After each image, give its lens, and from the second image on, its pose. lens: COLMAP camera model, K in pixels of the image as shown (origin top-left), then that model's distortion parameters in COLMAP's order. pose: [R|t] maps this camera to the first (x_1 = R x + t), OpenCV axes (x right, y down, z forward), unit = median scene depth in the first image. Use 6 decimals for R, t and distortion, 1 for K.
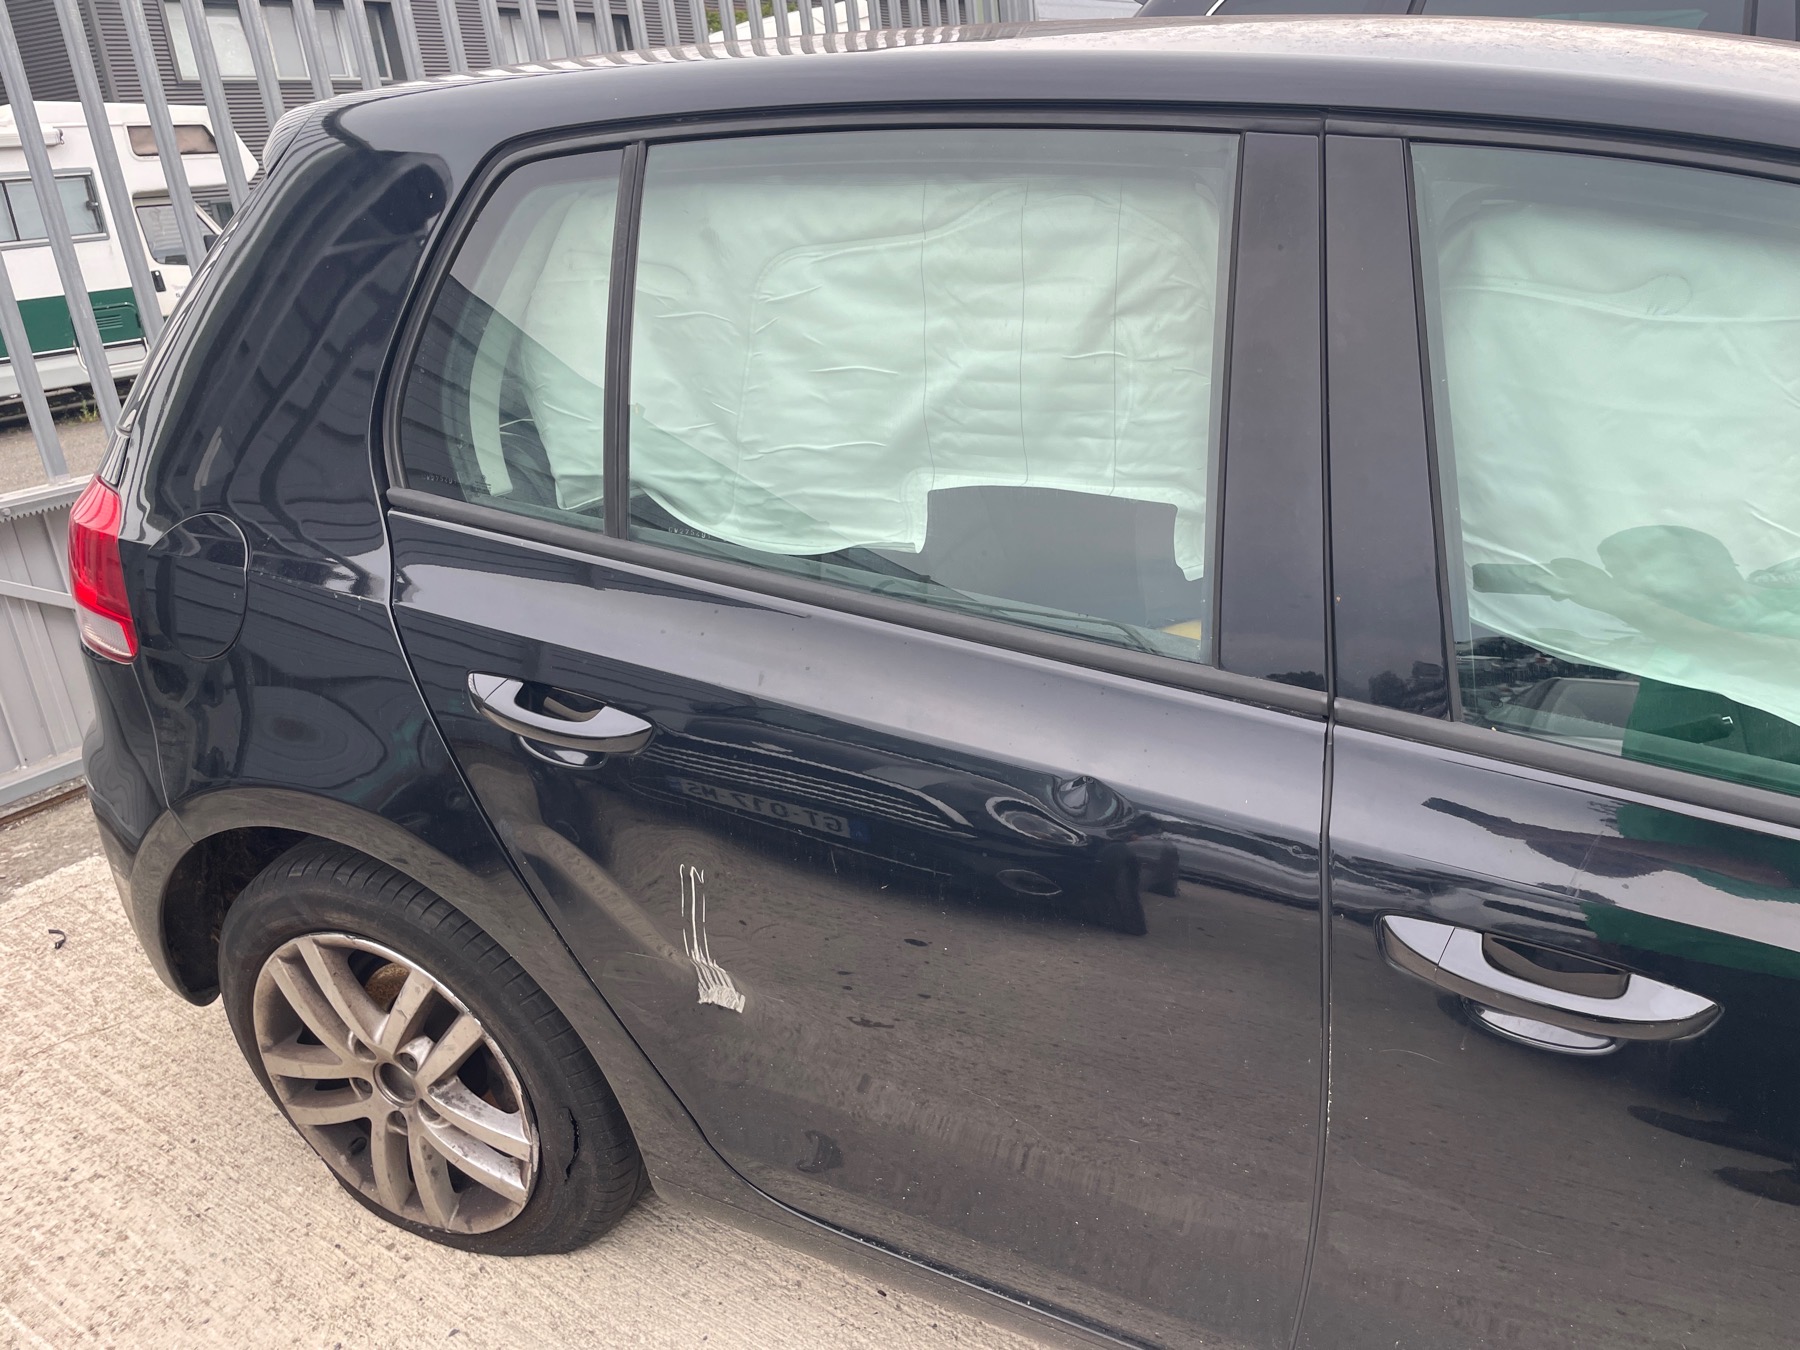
lens RADIAL K [[1365.2, 0, 909.8], [0, 1365.2, 671.8], [0, 0, 1]] dist [0.072521, -0.096803]
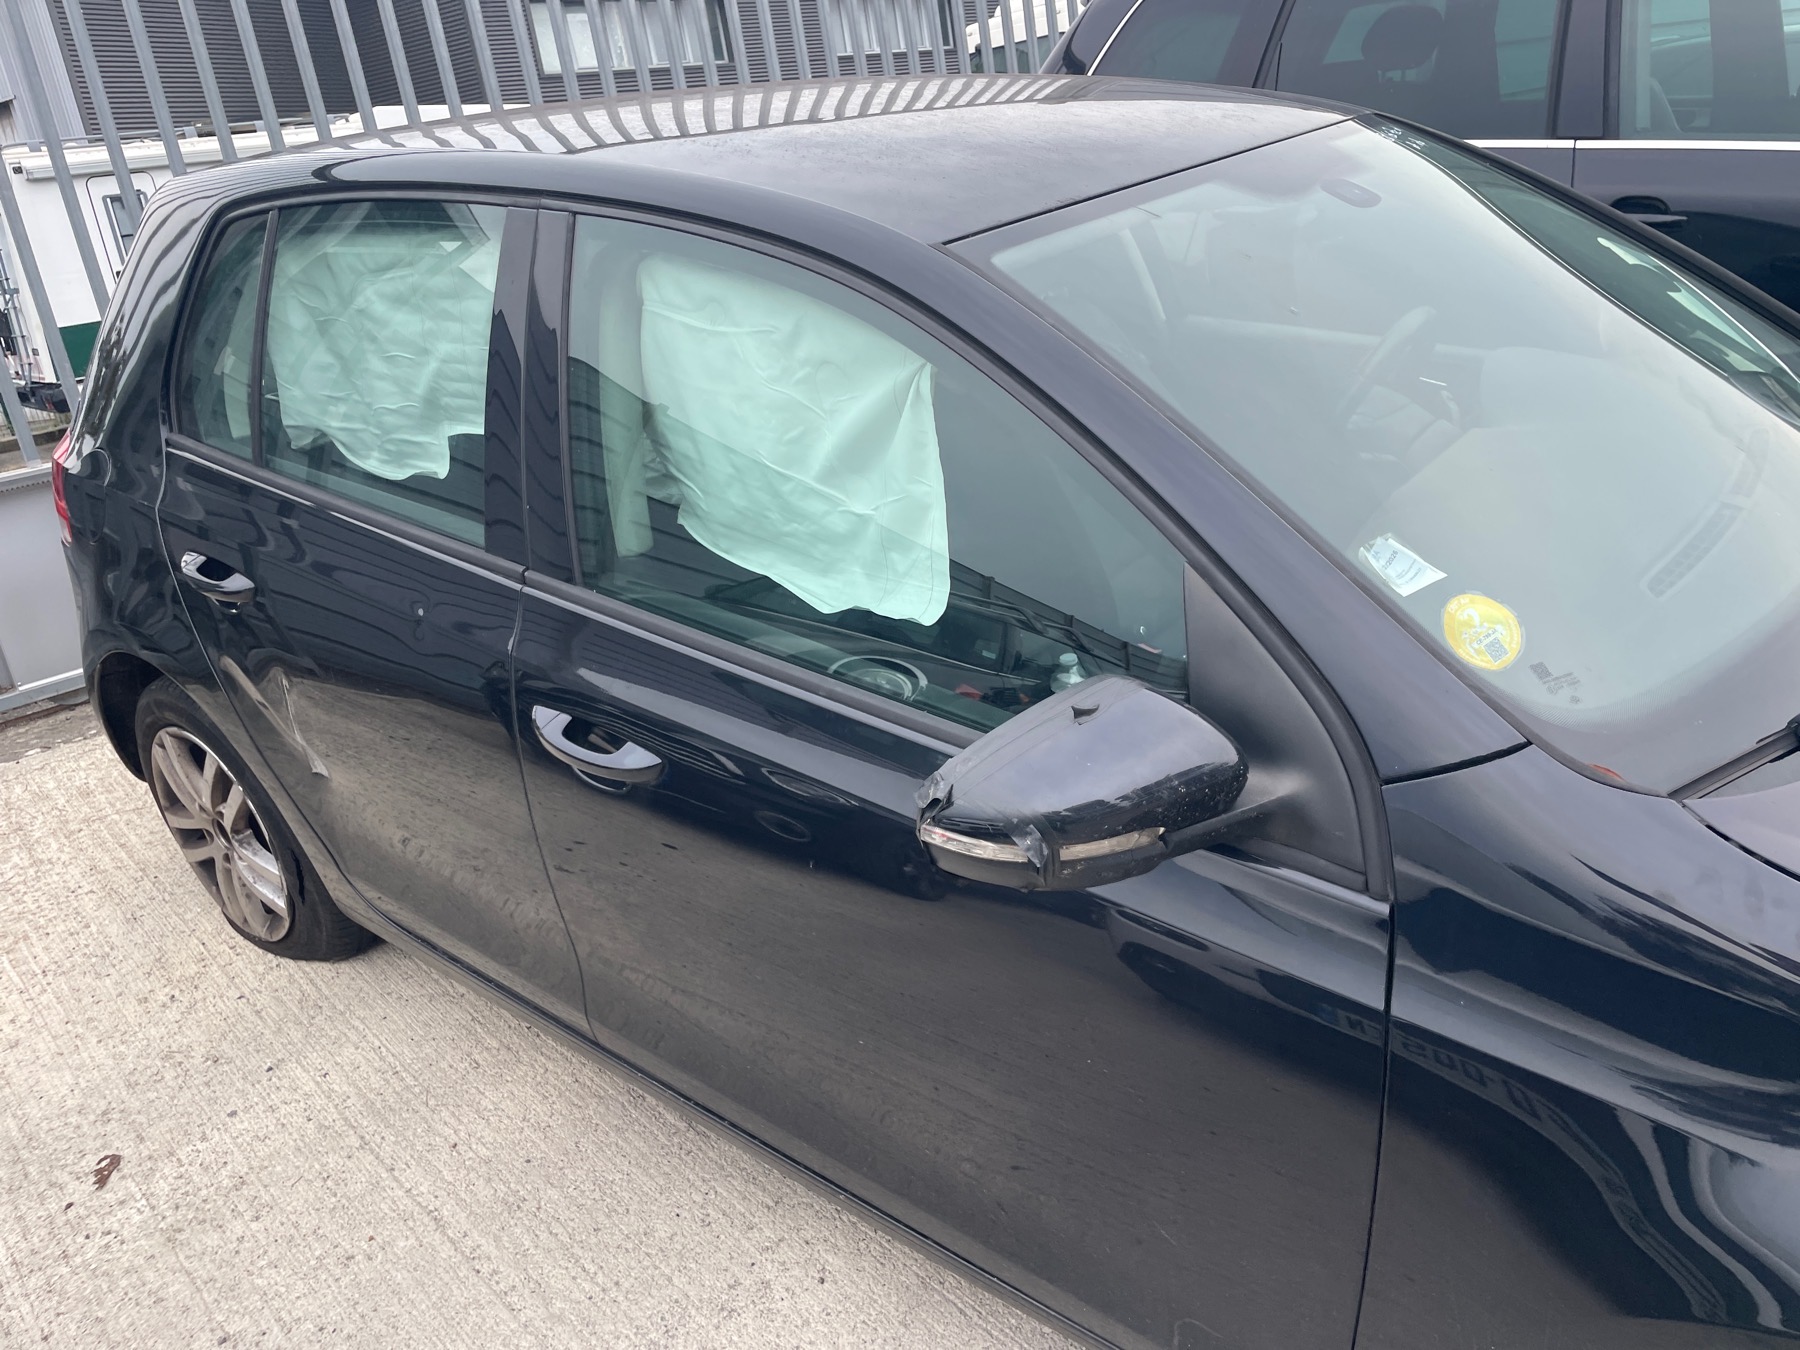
lens RADIAL K [[1365.2, 0, 906.8], [0, 1365.2, 664.2], [0, 0, 1]] dist [0.072521, -0.096803]
pose [[0.968709, 0.048765, -0.243361, 0.722616], [-0.042786, 0.998640, 0.029796, 0.039852], [0.244483, -0.018451, 0.969478, -0.275617]]
